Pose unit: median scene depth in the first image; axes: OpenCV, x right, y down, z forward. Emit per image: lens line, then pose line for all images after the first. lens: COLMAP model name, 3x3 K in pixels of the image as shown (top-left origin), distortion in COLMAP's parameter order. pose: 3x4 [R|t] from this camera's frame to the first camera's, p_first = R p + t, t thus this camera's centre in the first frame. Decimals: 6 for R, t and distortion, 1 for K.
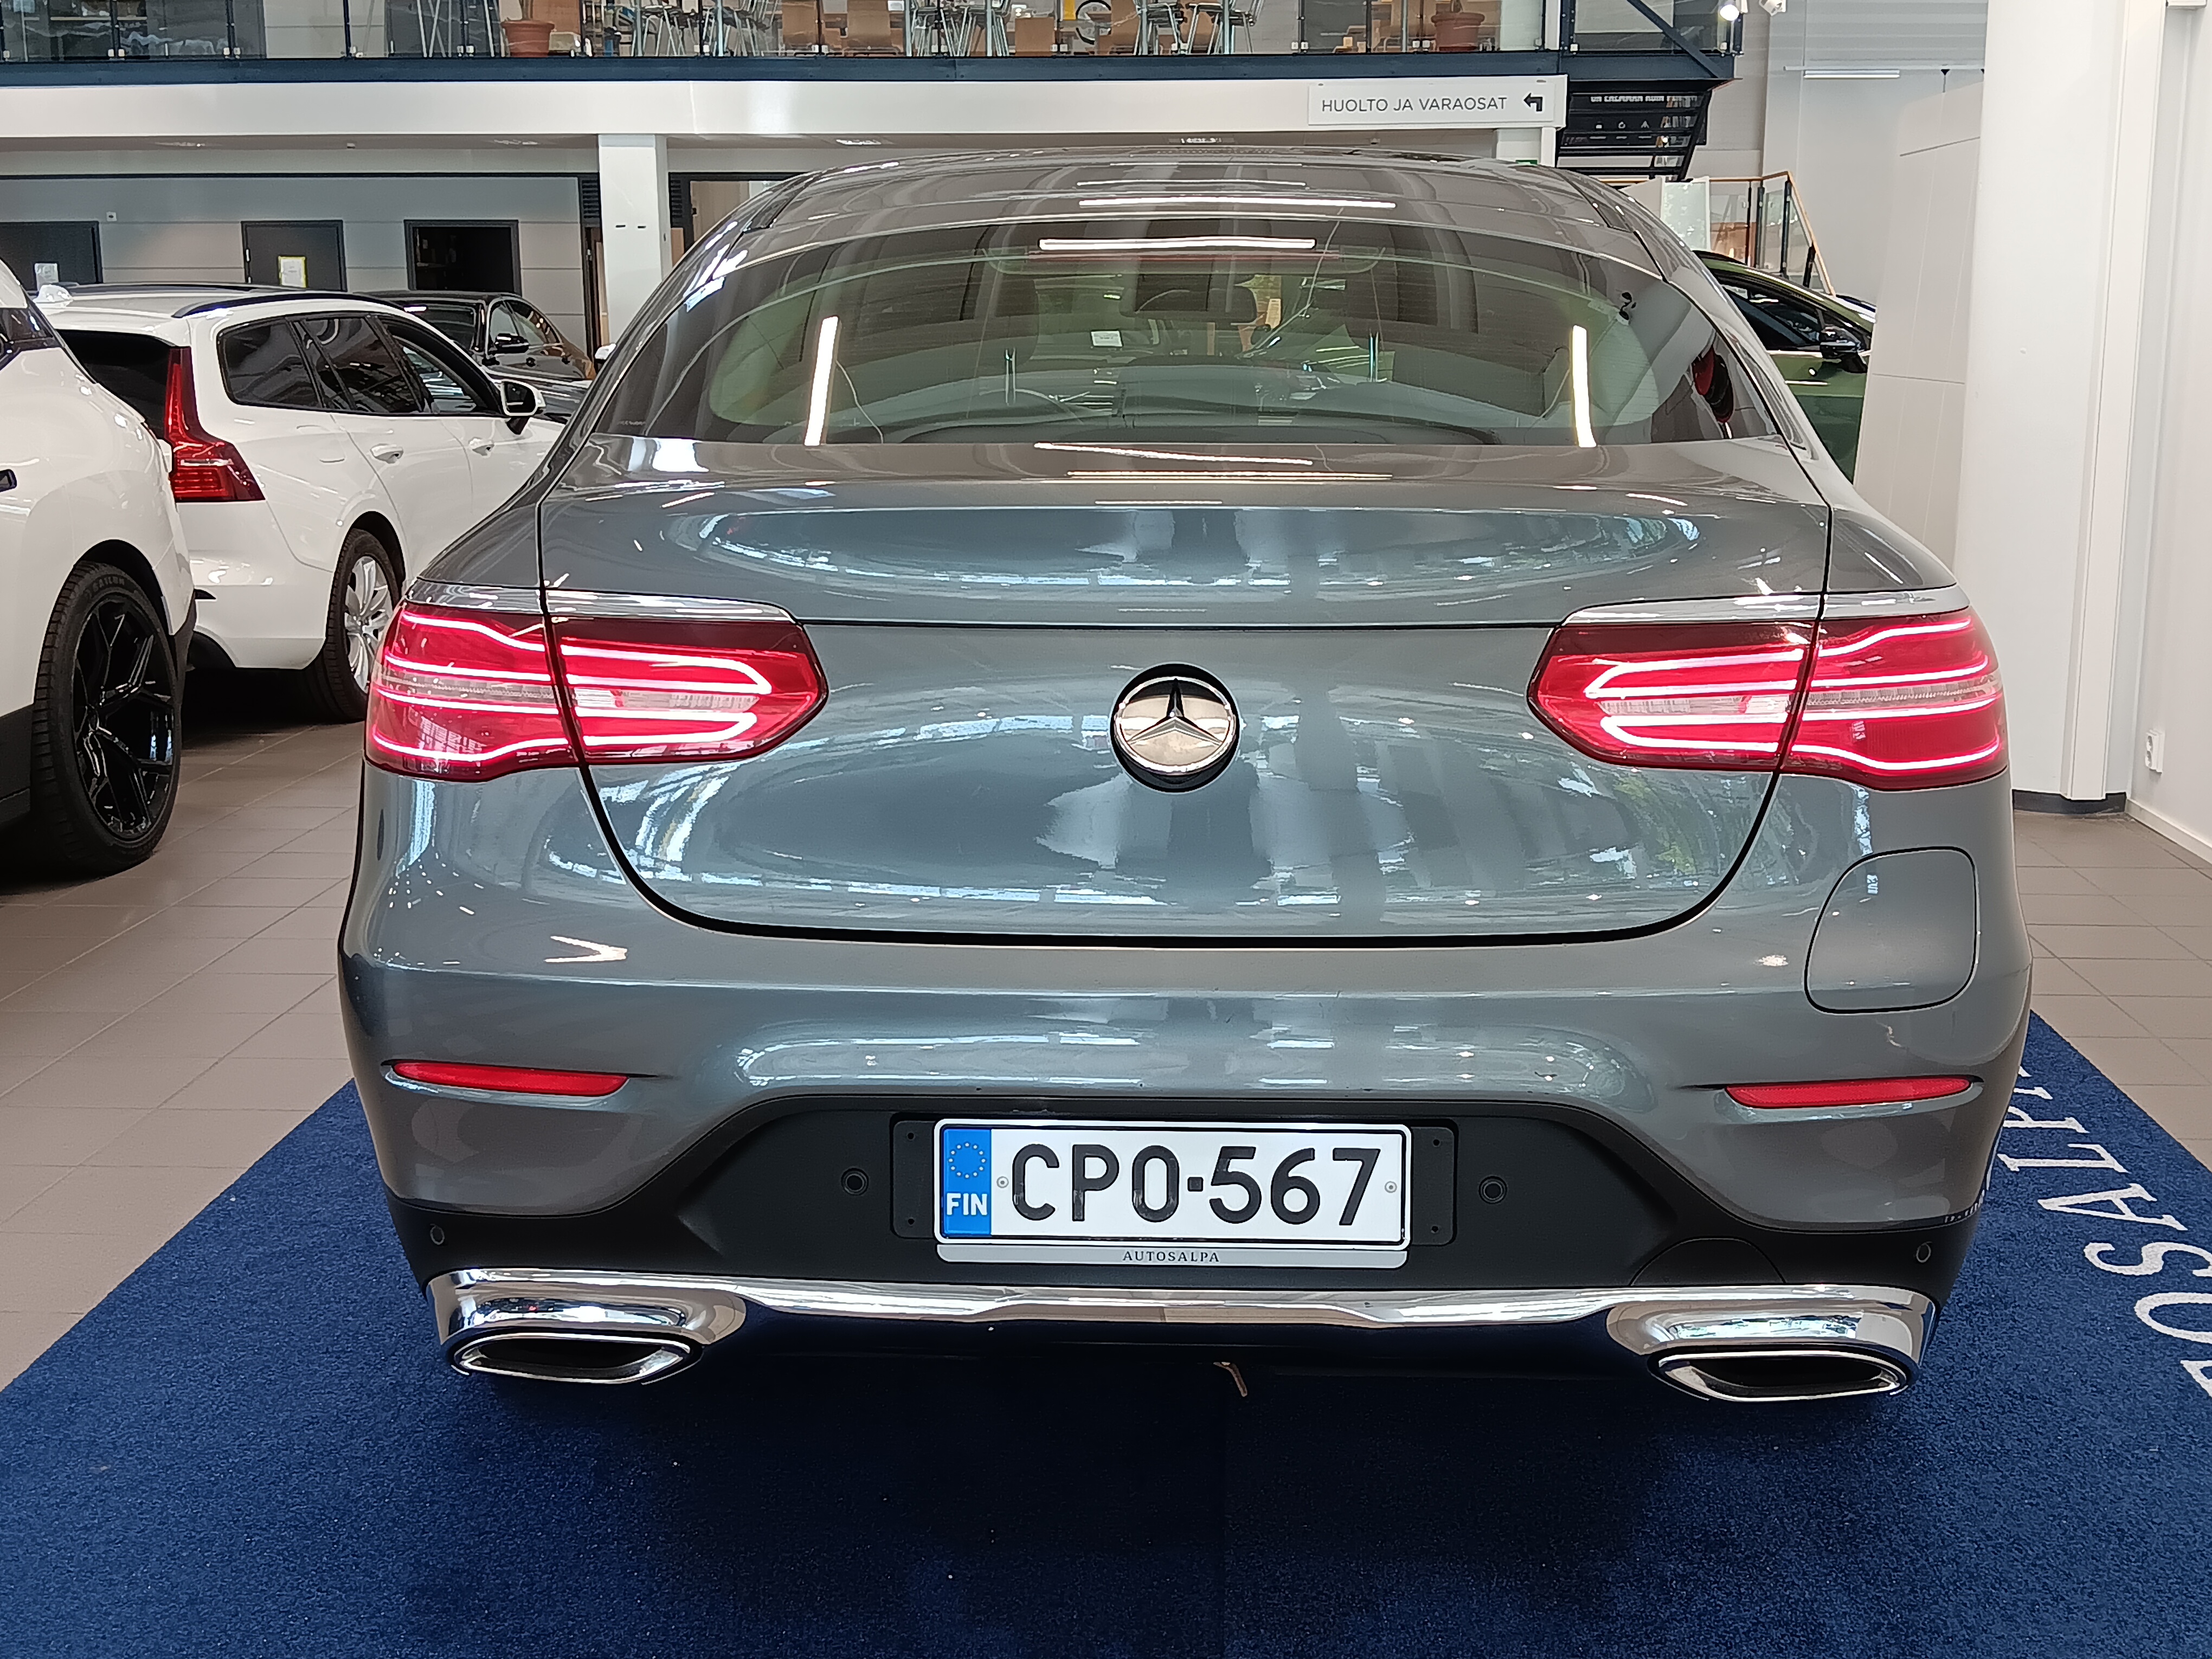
lens RADIAL K [[2594.3, 0, 1098.0], [0, 2594.3, 818.1], [0, 0, 1]] dist [0.155400, -0.440544]
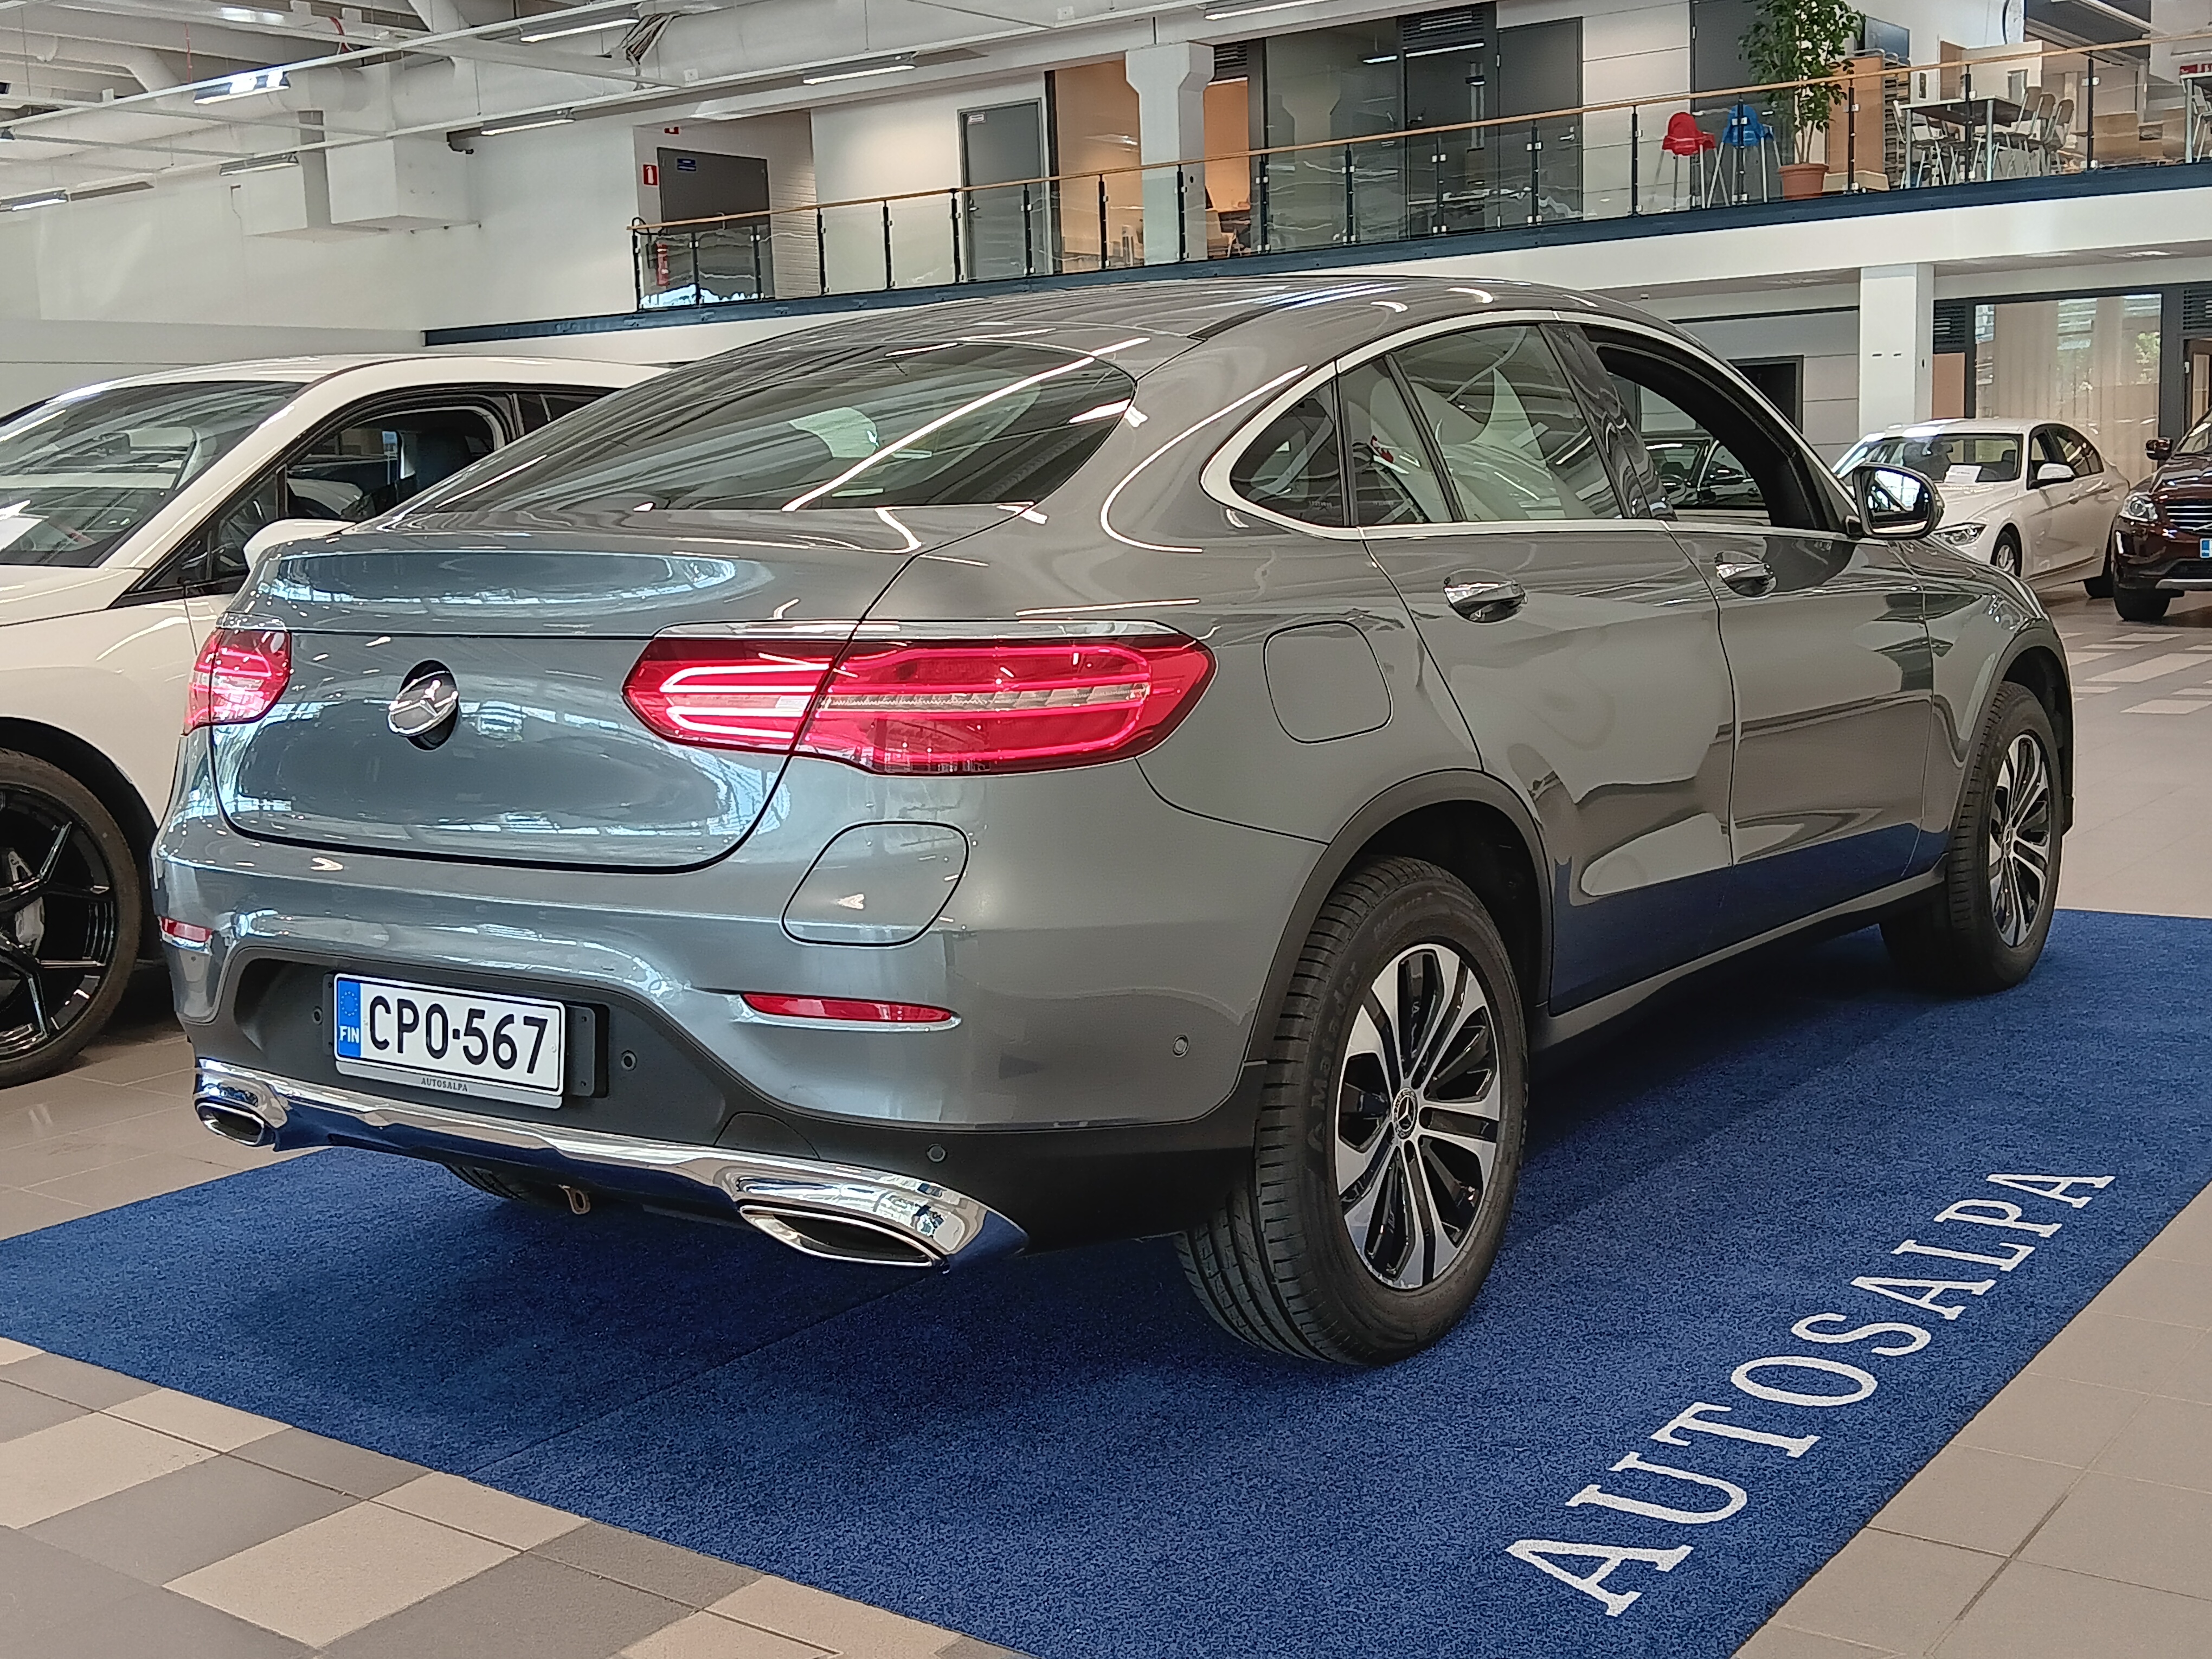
lens RADIAL K [[2594.3, 0, 1098.0], [0, 2594.3, 818.1], [0, 0, 1]] dist [0.155400, -0.440544]
pose [[0.828961, 0.047065, -0.557322, 1.101833], [-0.076220, 0.996663, -0.029203, 0.039745], [0.554088, 0.066687, 0.829782, 0.015821]]
